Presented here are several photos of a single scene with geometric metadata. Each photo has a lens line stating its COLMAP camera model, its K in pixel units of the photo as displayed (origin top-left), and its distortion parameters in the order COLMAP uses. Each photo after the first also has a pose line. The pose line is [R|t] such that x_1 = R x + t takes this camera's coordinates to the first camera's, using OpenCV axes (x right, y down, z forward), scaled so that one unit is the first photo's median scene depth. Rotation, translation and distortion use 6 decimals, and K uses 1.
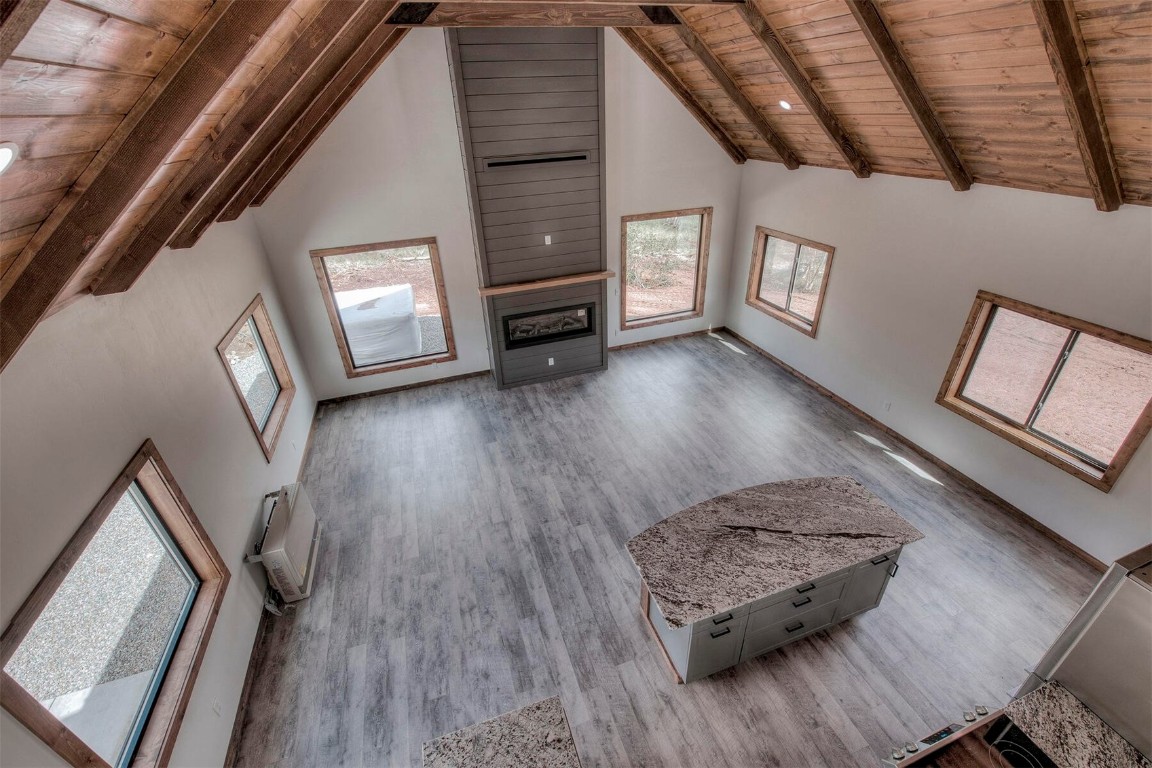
lens RADIAL K [[469.0, 0, 576.0], [0, 469.0, 384.0], [0, 0, 1]] dist [-0.024222, -0.000527]
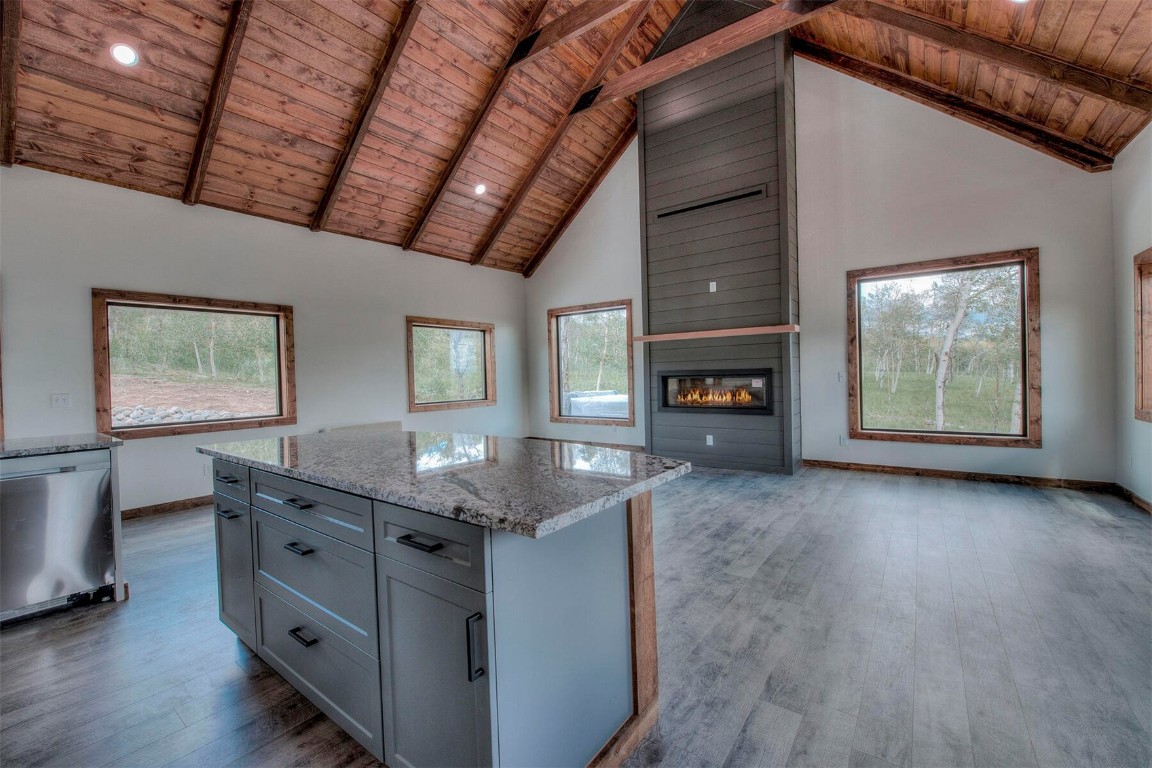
lens RADIAL K [[469.0, 0, 576.0], [0, 469.0, 384.0], [0, 0, 1]] dist [-0.024222, -0.000527]
pose [[0.571421, 0.041423, -0.819611, 0.495905], [-0.406969, 0.881572, -0.239178, 0.159789], [0.712639, 0.470228, 0.520607, 0.425968]]
